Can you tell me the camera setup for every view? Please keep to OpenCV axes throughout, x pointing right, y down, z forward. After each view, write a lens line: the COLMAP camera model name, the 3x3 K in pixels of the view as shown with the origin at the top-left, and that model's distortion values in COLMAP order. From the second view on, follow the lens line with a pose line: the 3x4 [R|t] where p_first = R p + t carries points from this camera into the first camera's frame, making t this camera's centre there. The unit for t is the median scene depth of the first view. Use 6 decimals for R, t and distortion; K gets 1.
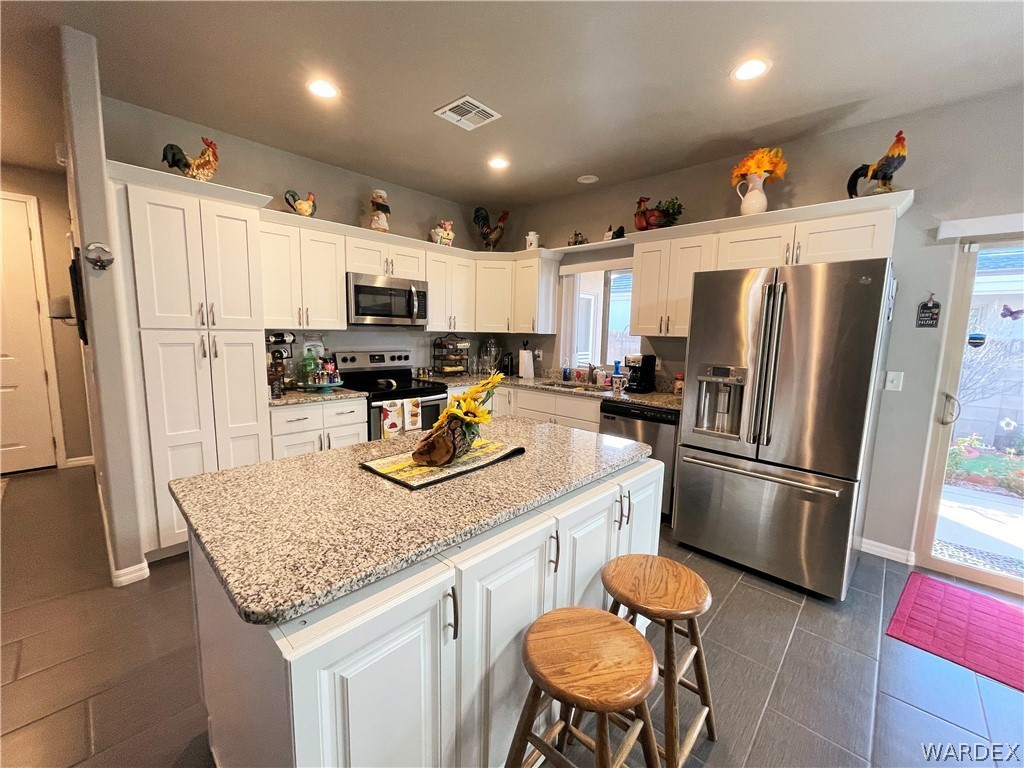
lens RADIAL K [[410.4, 0, 506.6], [0, 410.4, 383.8], [0, 0, 1]] dist [-0.003985, -0.000181]
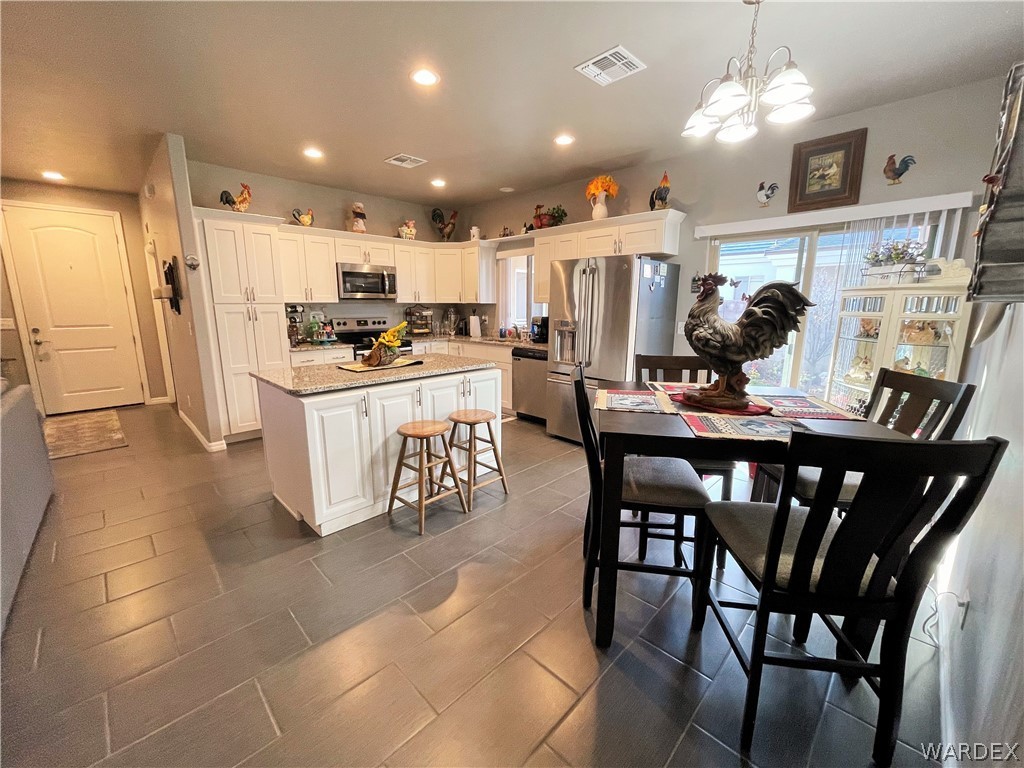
lens RADIAL K [[410.4, 0, 506.4], [0, 410.4, 384.1], [0, 0, 1]] dist [-0.003985, -0.000181]
pose [[0.999511, -0.013549, -0.028170, 0.251806], [0.015363, 0.997753, 0.065215, 0.073699], [0.027224, -0.065616, 0.997474, -0.473313]]
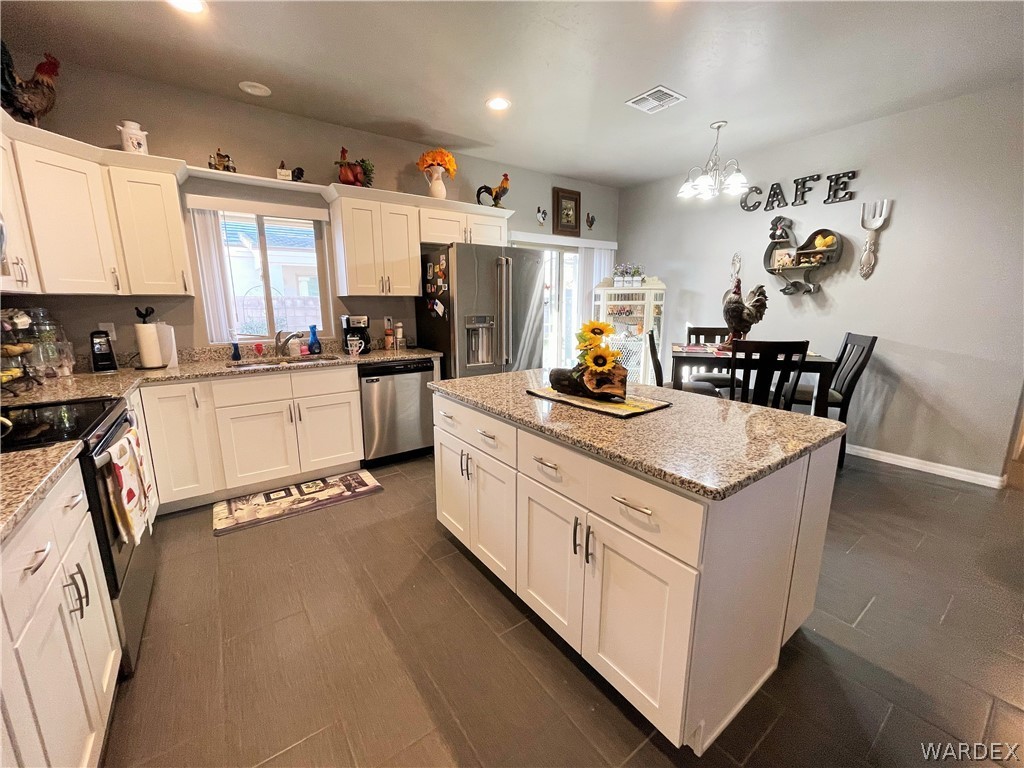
lens RADIAL K [[410.4, 0, 509.2], [0, 410.4, 383.4], [0, 0, 1]] dist [-0.003985, -0.000181]
pose [[0.186407, -0.212696, 0.959173, -0.620159], [0.133950, 0.972670, 0.189657, -0.051952], [-0.973298, 0.093128, 0.209804, 0.479420]]
